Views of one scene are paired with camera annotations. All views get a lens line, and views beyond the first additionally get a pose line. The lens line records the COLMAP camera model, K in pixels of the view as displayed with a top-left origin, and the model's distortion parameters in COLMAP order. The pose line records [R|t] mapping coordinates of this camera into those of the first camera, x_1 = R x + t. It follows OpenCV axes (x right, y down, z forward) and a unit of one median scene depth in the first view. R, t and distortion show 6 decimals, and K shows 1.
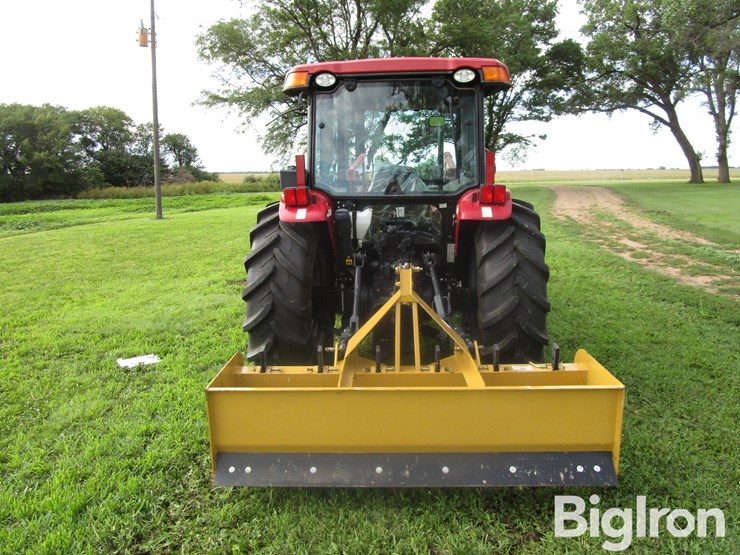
lens RADIAL K [[520.0, 0, 371.5], [0, 520.0, 276.1], [0, 0, 1]] dist [-0.007425, 0.000923]
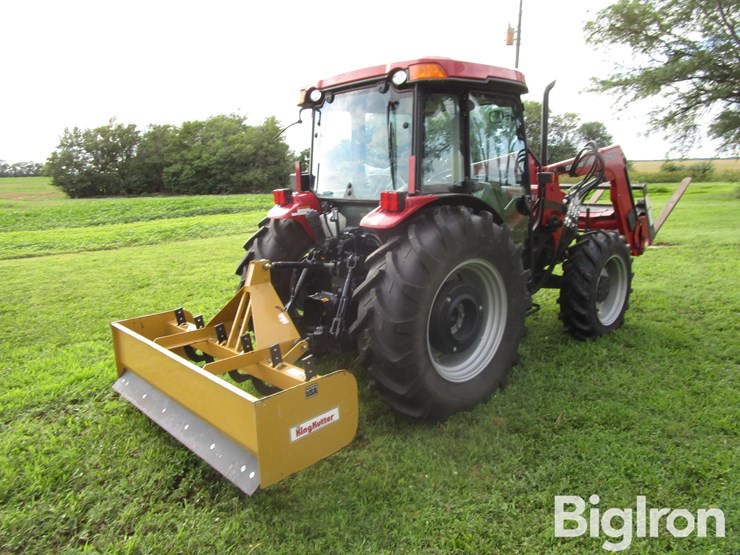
lens RADIAL K [[520.0, 0, 371.5], [0, 520.0, 276.1], [0, 0, 1]] dist [-0.007425, 0.000923]
pose [[0.720977, 0.131381, -0.680390, 0.096517], [-0.117058, 0.990843, 0.067287, -0.009731], [0.683000, 0.031133, 0.729755, 0.033535]]
